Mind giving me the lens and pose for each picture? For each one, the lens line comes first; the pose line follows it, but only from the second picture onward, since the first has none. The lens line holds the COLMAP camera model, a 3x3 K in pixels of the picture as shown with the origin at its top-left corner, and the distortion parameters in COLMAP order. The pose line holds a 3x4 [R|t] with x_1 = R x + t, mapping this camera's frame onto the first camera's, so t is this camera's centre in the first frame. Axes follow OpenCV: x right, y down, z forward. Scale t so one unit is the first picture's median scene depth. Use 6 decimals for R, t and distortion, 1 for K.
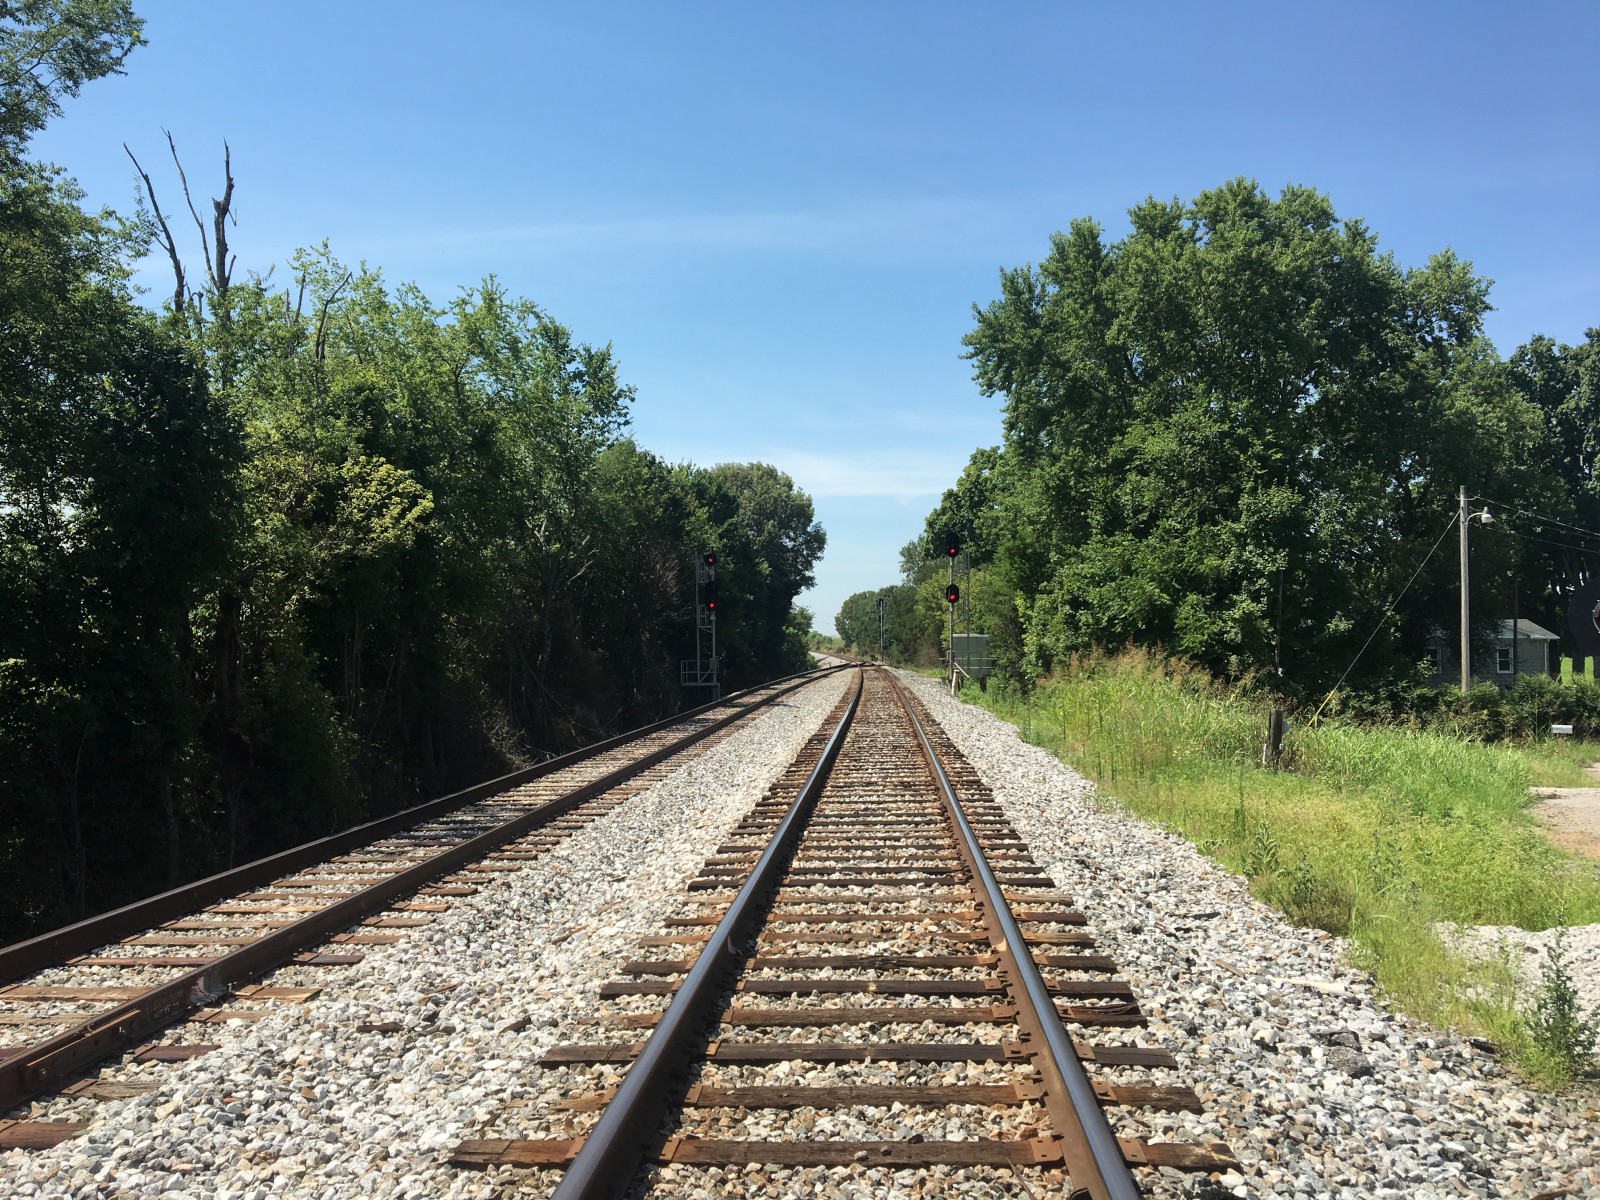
lens RADIAL K [[1351.9, 0, 755.0], [0, 1351.9, 595.0], [0, 0, 1]] dist [0.007387, 0.006849]
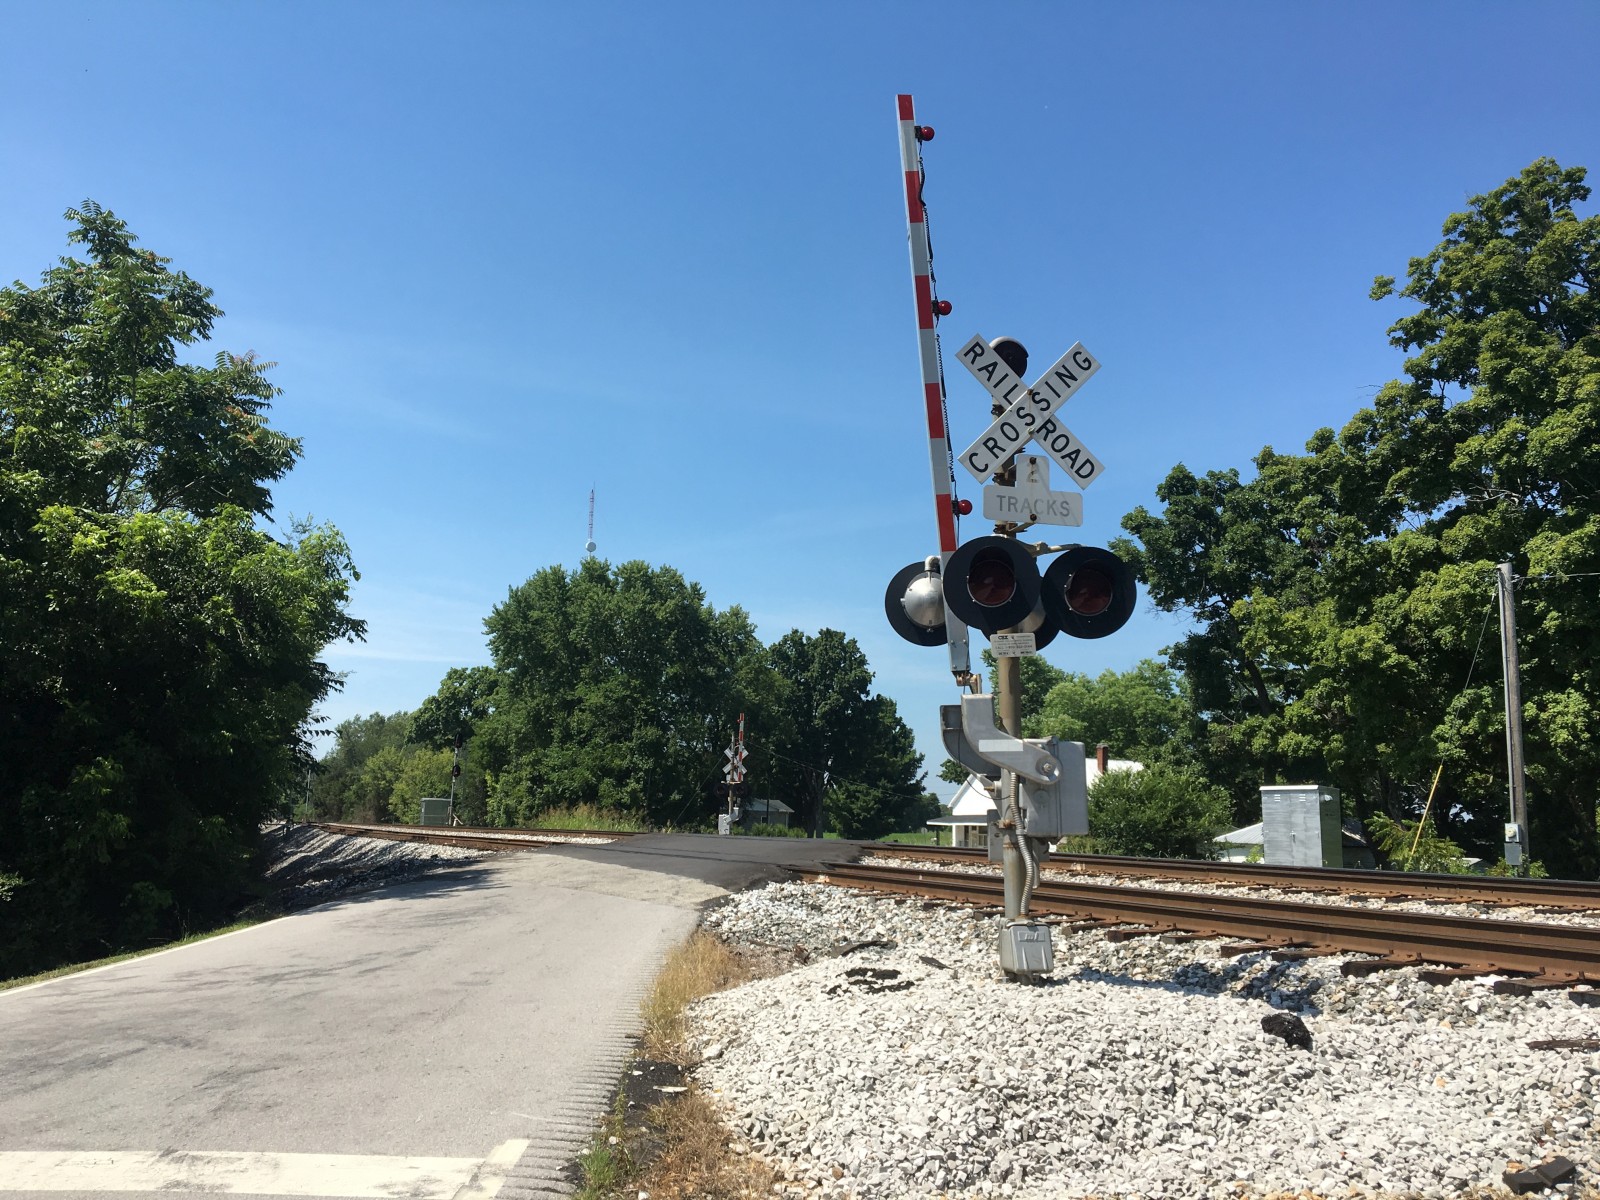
lens RADIAL K [[1326.0, 0, 784.7], [0, 1326.0, 627.0], [0, 0, 1]] dist [0.116725, -0.172935]
pose [[0.883652, 0.095945, 0.458208, -0.303680], [-0.047324, 0.992067, -0.116465, -0.004948], [-0.465747, 0.081231, 0.881182, -0.717221]]
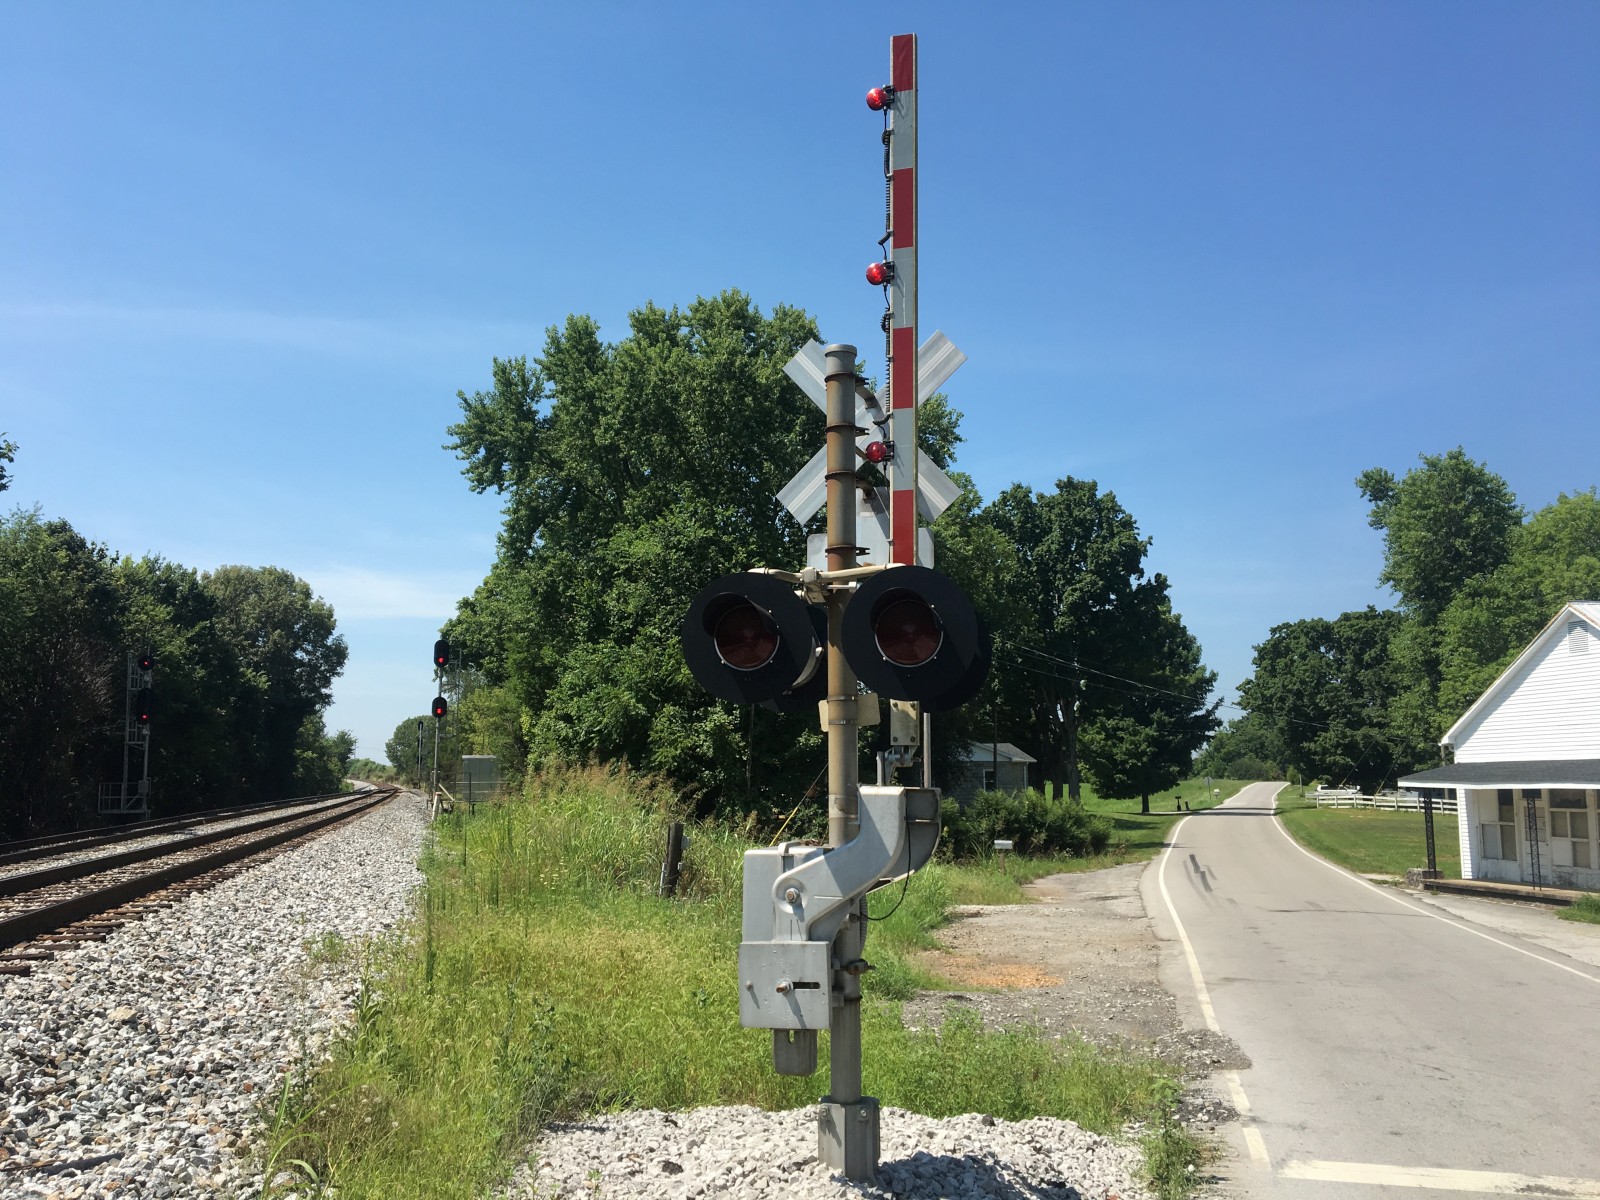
lens RADIAL K [[1345.3, 0, 765.9], [0, 1345.3, 578.5], [0, 0, 1]] dist [0.092313, -0.115191]
pose [[0.948895, 0.047200, 0.312044, 0.077684], [-0.013714, 0.993986, -0.108648, 0.010786], [-0.315295, 0.098816, 0.943835, 0.071168]]
